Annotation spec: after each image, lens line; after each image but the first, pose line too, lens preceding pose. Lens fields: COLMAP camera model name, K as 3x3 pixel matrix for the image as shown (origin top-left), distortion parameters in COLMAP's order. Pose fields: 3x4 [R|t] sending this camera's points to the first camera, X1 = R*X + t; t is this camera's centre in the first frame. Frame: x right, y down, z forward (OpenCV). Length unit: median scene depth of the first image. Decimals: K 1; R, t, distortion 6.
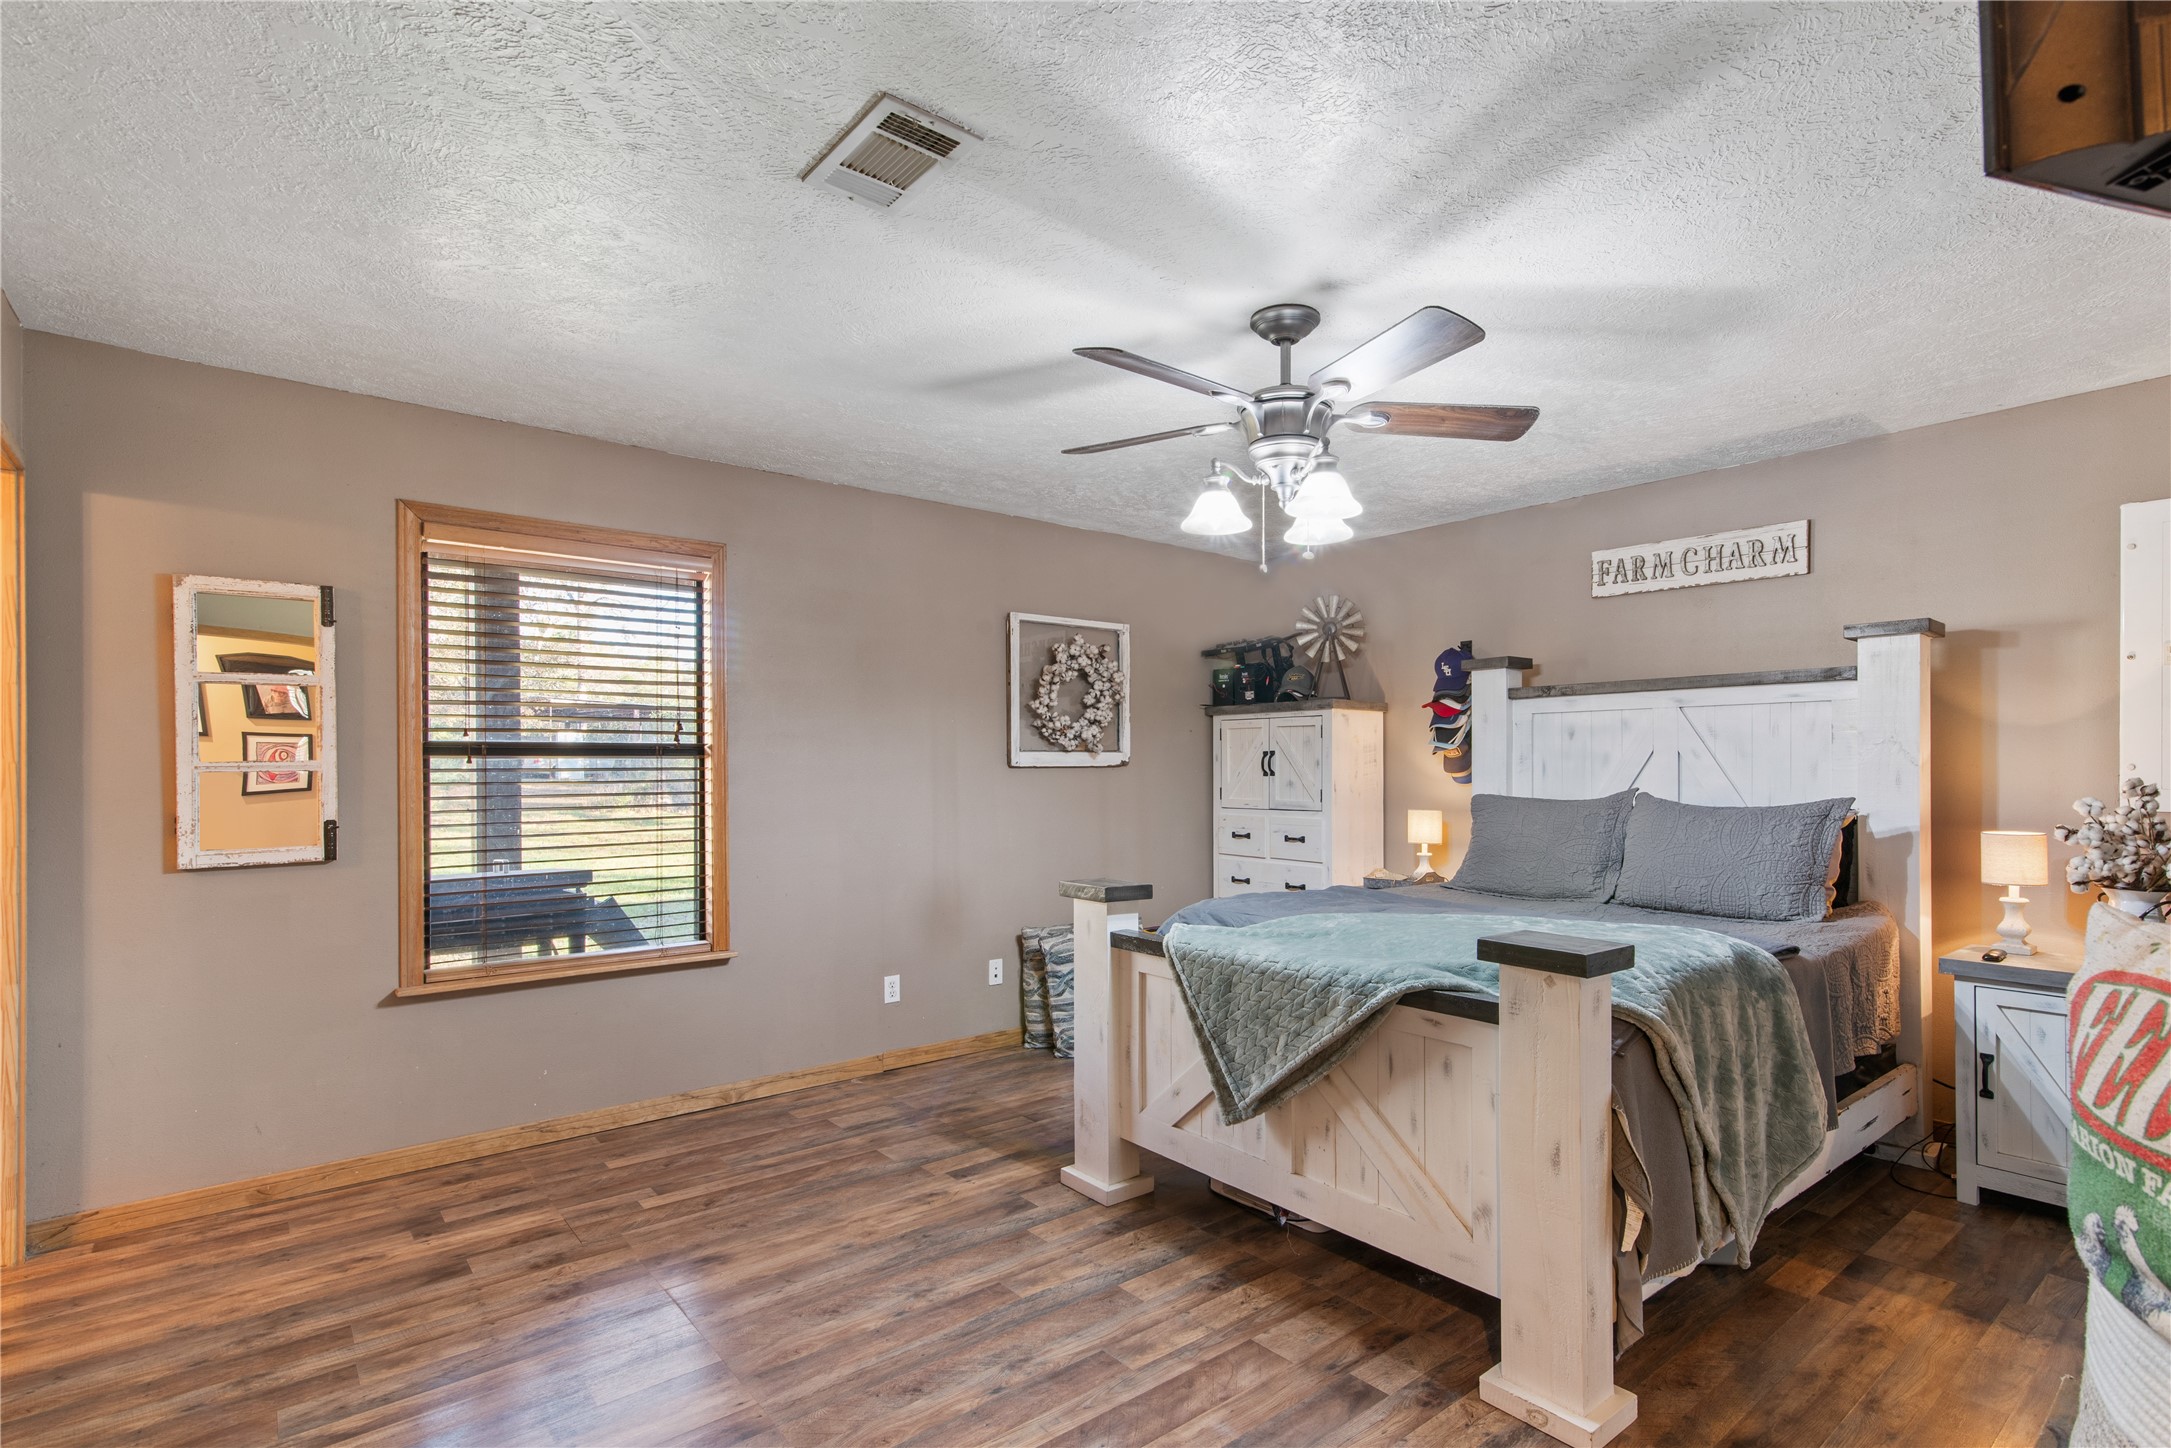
lens RADIAL K [[999.2, 0, 1080.7], [0, 999.2, 725.5], [0, 0, 1]] dist [0.019366, -0.002252]
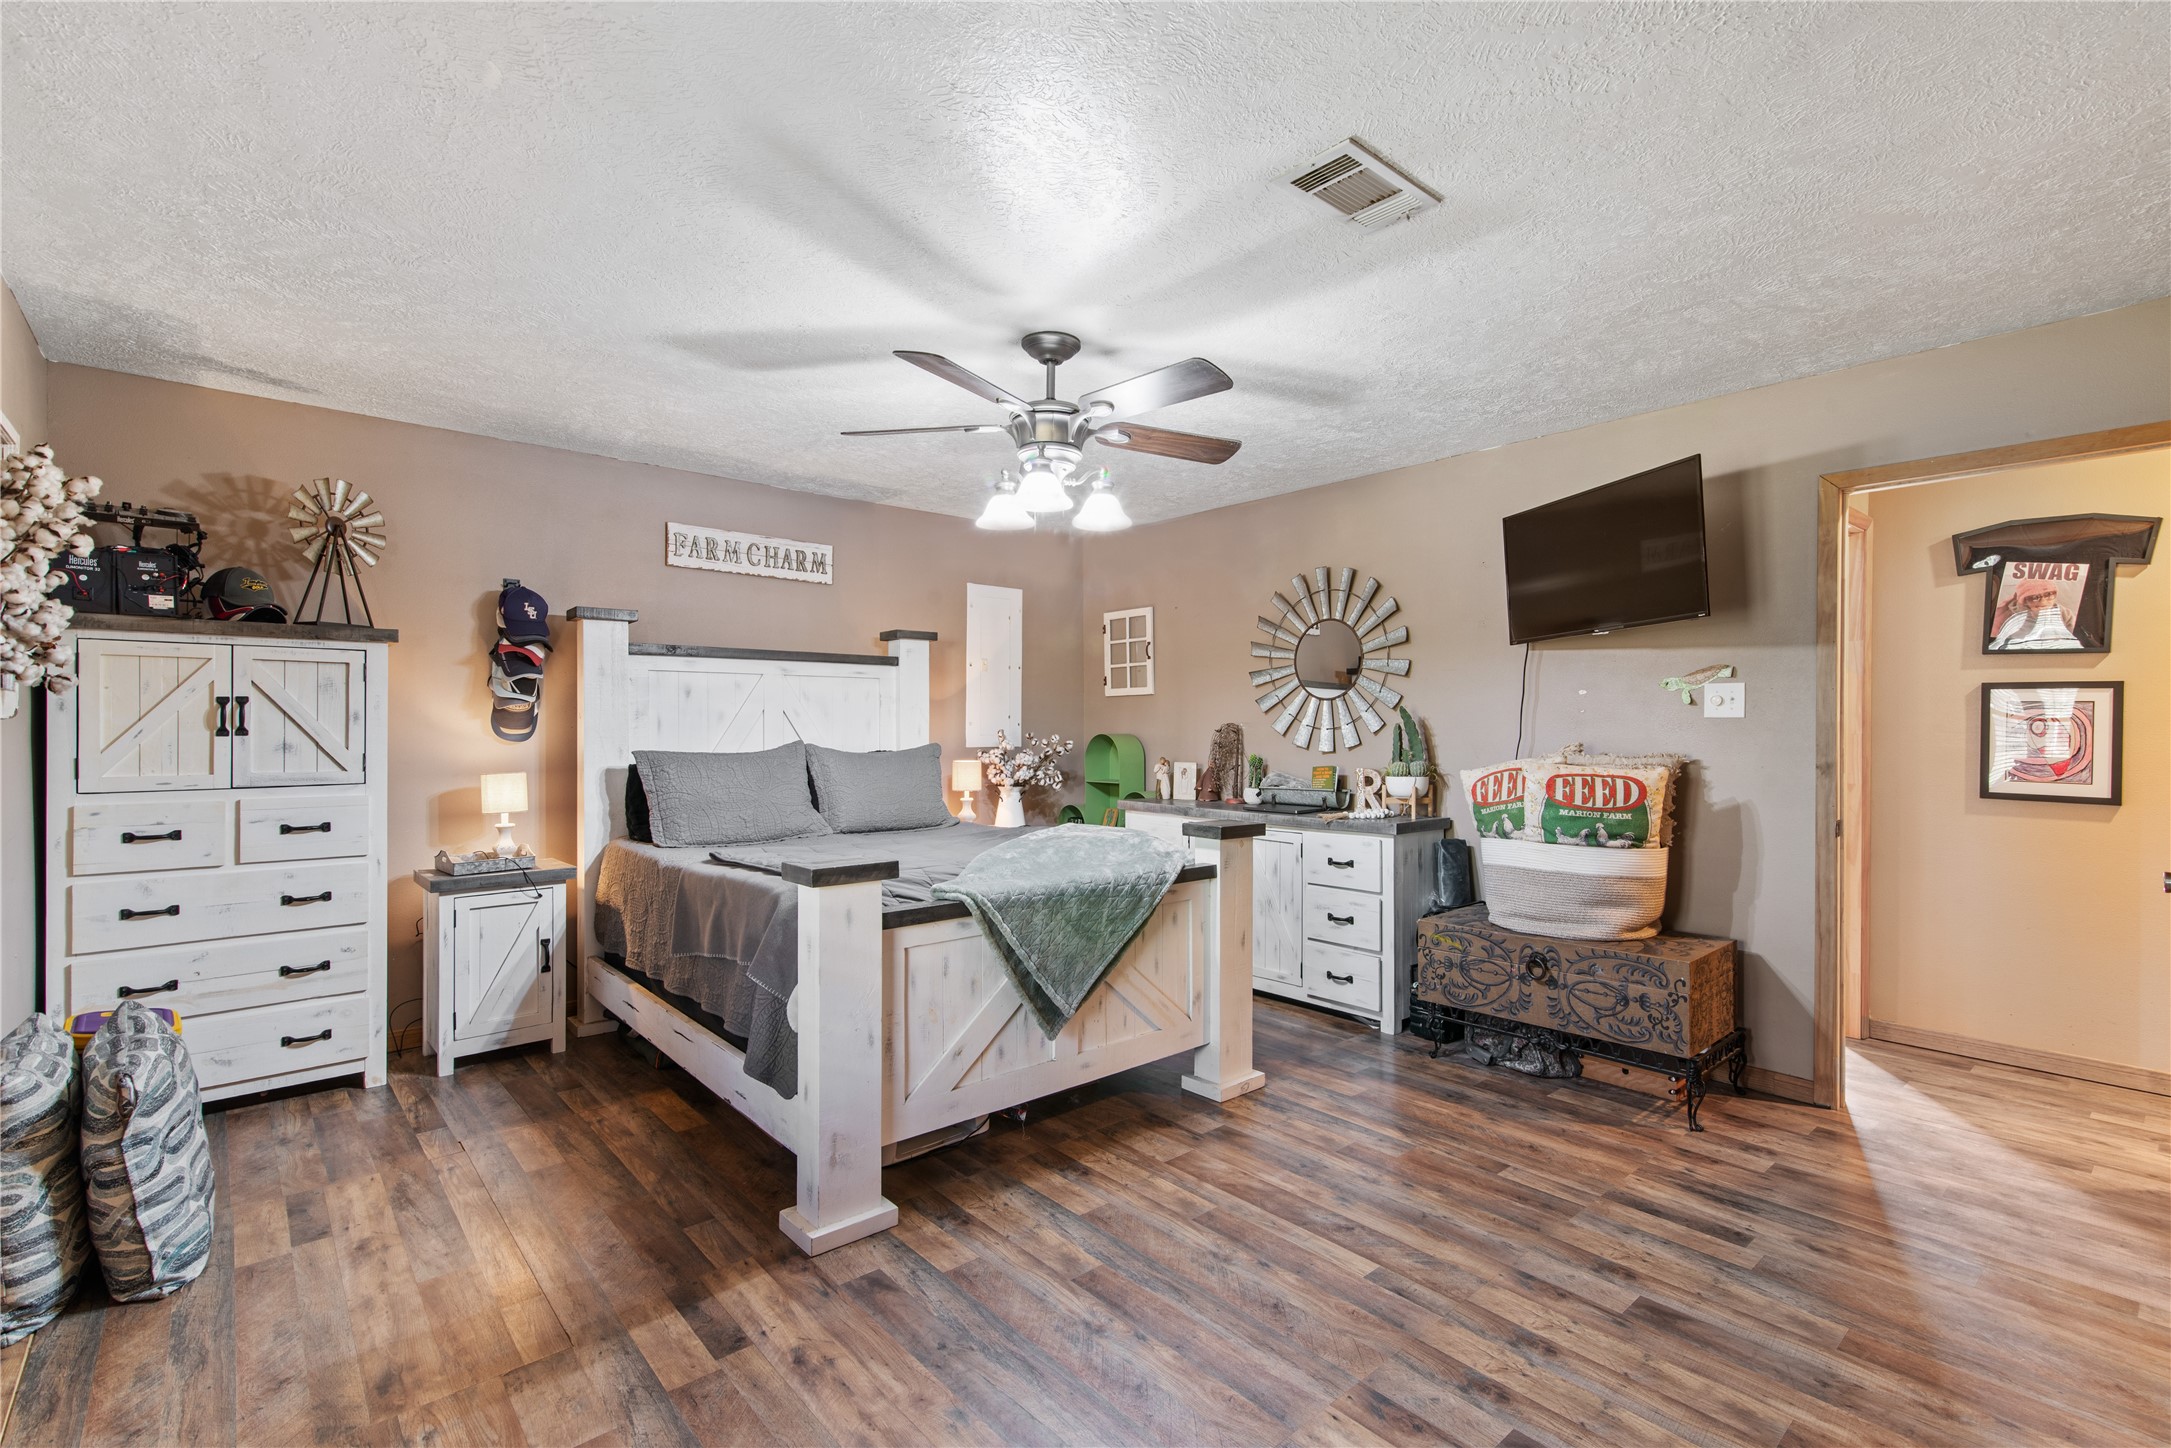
lens RADIAL K [[999.2, 0, 1077.9], [0, 999.2, 717.8], [0, 0, 1]] dist [0.019366, -0.002252]
pose [[-0.018478, 0.001883, 0.999828, -0.731828], [-0.049722, 0.998759, -0.002800, 0.021944], [-0.998592, -0.049765, -0.018361, 0.742750]]
